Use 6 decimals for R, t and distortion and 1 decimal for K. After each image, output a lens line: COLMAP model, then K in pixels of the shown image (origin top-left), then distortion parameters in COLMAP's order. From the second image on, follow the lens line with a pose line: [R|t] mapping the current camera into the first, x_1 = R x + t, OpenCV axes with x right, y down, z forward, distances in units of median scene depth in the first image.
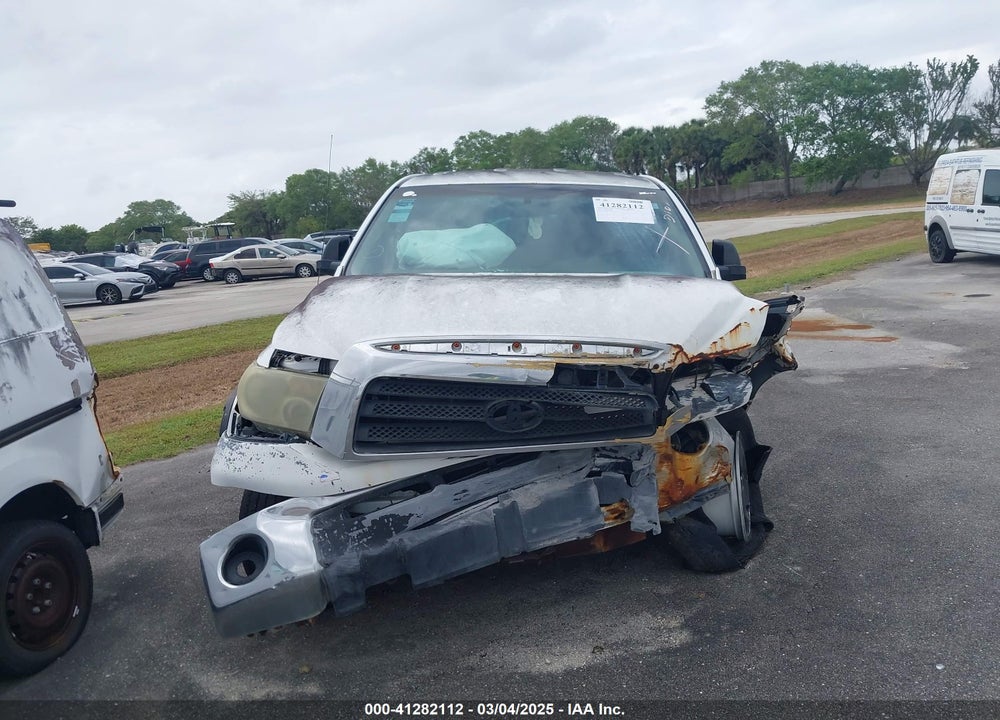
lens RADIAL K [[784.0, 0, 505.0], [0, 784.0, 363.4], [0, 0, 1]] dist [0.034057, -0.054779]
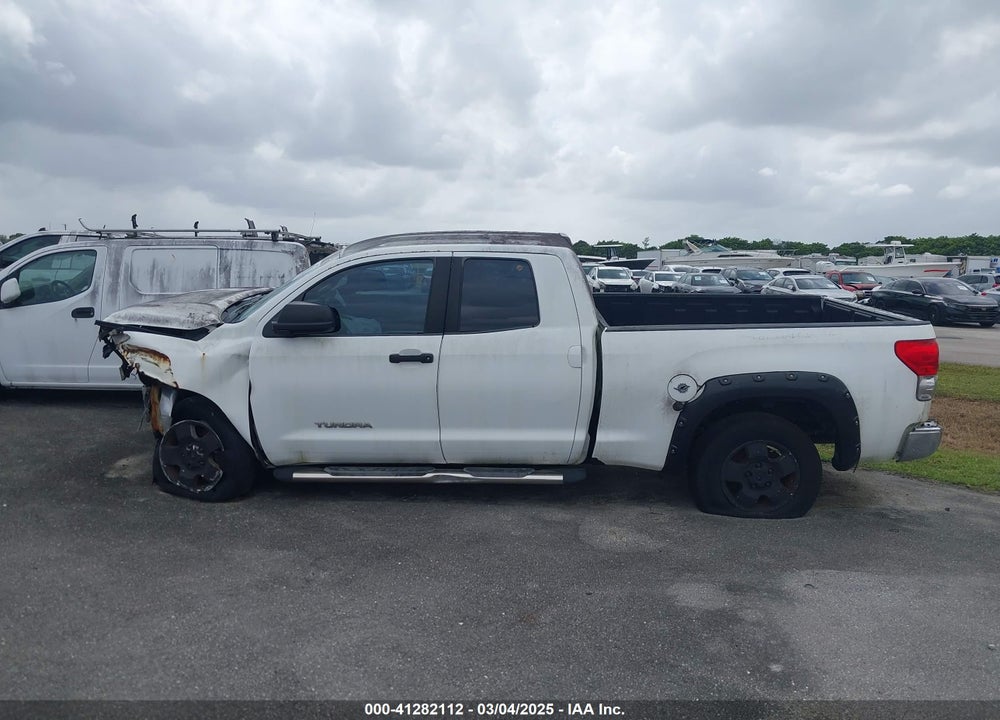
lens RADIAL K [[784.0, 0, 496.4], [0, 784.0, 363.7], [0, 0, 1]] dist [0.034057, -0.054779]
pose [[0.030726, 0.220024, -0.975010, 1.774872], [-0.207071, 0.955710, 0.209143, -0.456478], [0.977843, 0.195470, 0.074926, 1.448035]]
